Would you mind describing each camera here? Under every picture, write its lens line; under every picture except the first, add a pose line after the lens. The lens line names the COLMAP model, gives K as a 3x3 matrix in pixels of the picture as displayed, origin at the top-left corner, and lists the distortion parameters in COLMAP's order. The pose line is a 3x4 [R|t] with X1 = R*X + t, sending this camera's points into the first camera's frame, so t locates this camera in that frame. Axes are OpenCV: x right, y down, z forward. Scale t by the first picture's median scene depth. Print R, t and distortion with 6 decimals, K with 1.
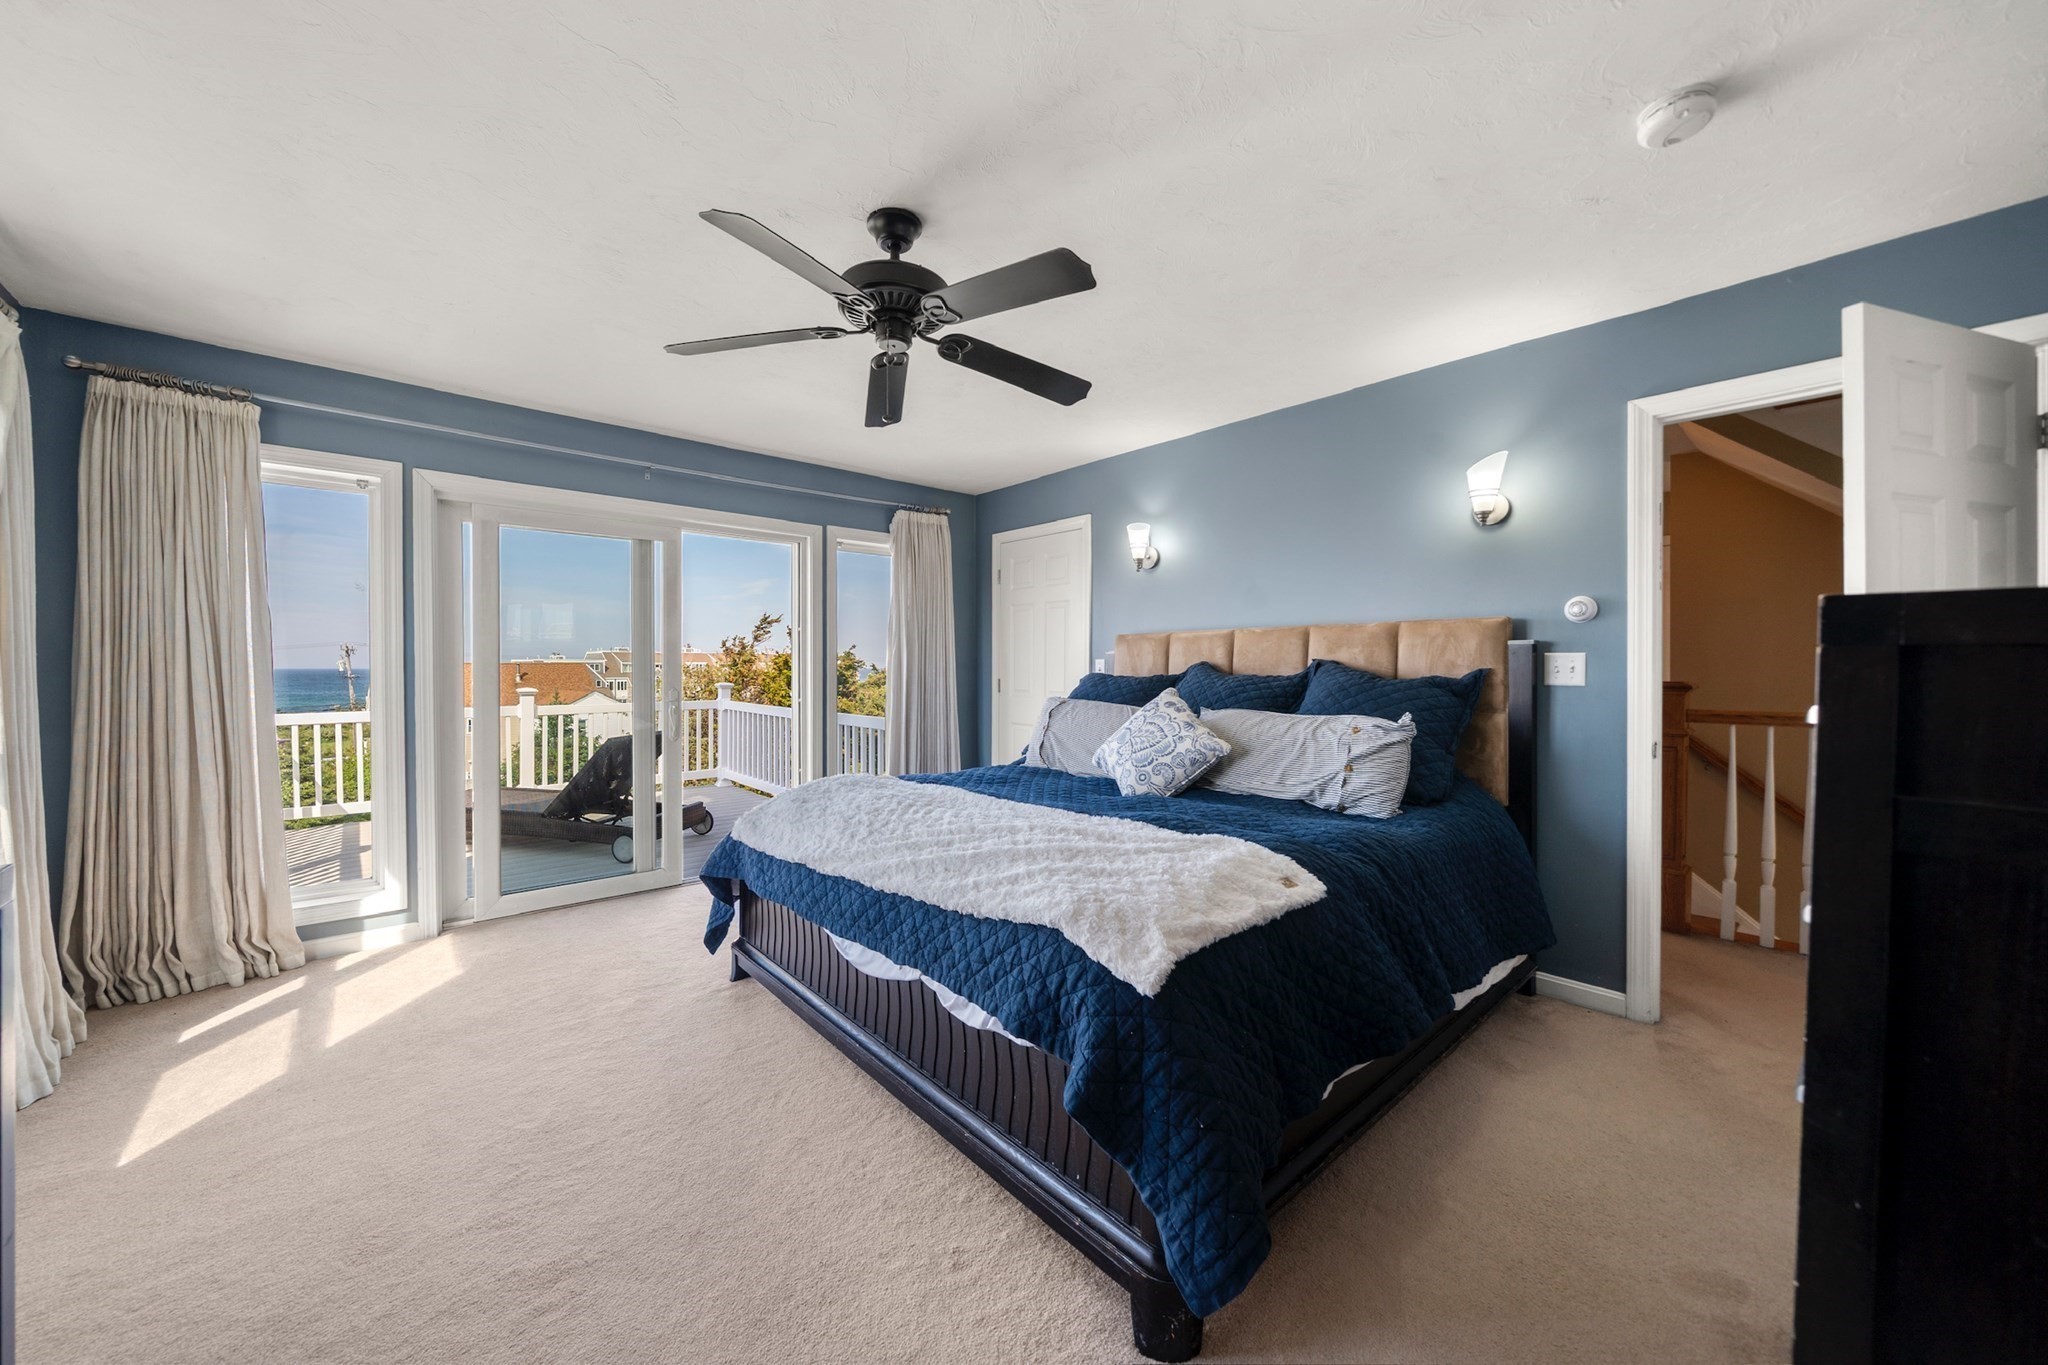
lens RADIAL K [[753.2, 0, 1024.0], [0, 753.2, 682.5], [0, 0, 1]] dist [-0.000035, -0.000001]
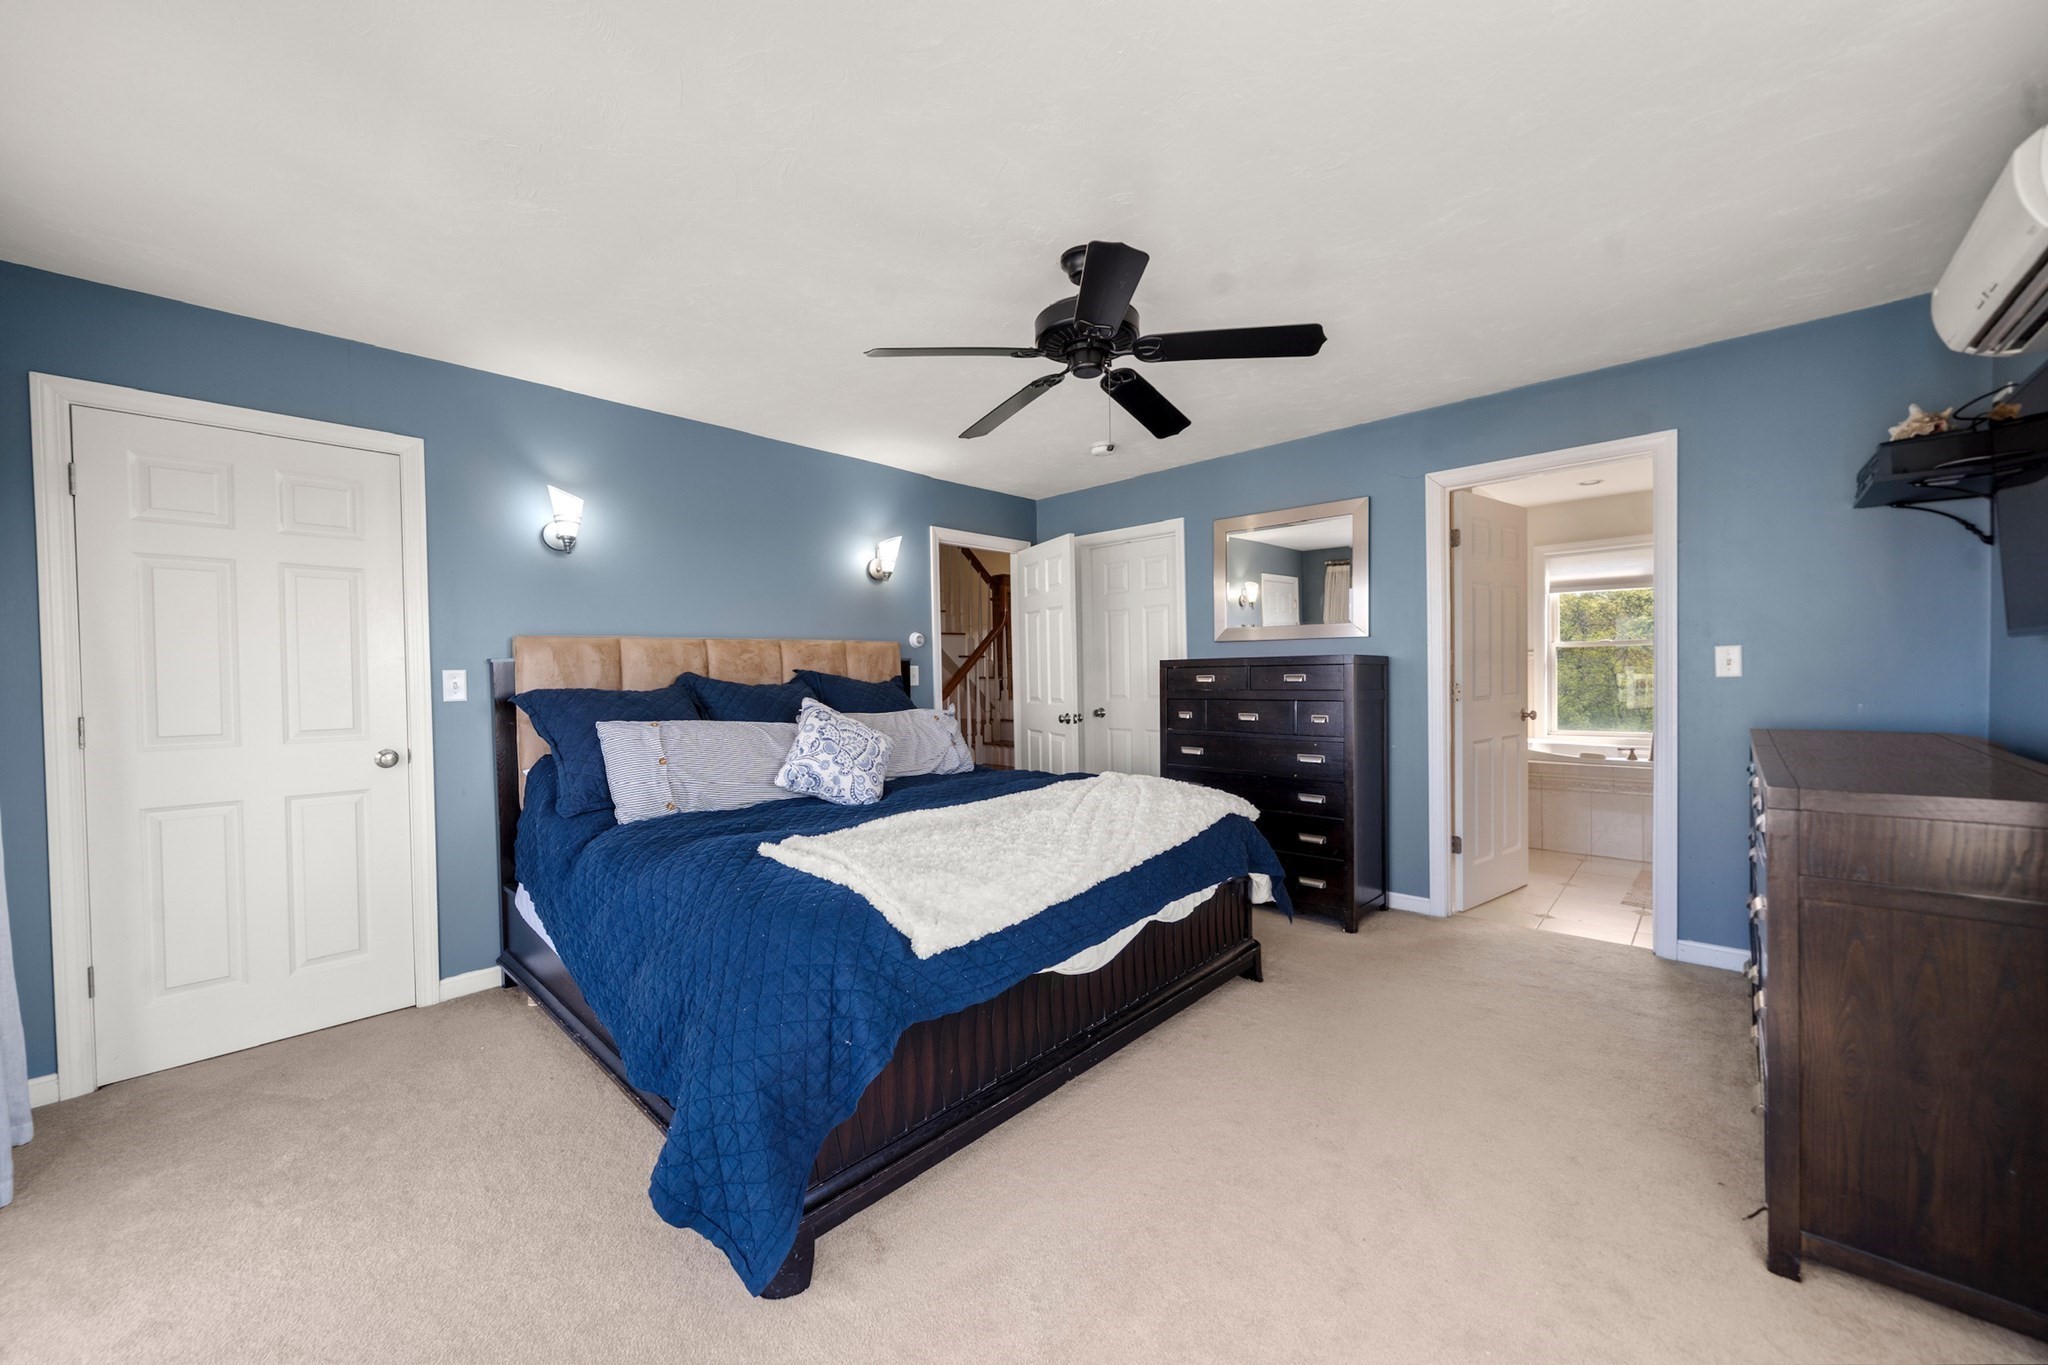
lens RADIAL K [[744.9, 0, 1024.0], [0, 744.9, 682.5], [0, 0, 1]] dist [-0.000017, -0.000021]
pose [[-0.085900, -0.013515, 0.996212, -0.870597], [0.032021, 0.999354, 0.016319, -0.020554], [-0.995789, 0.033302, -0.085412, 0.840261]]
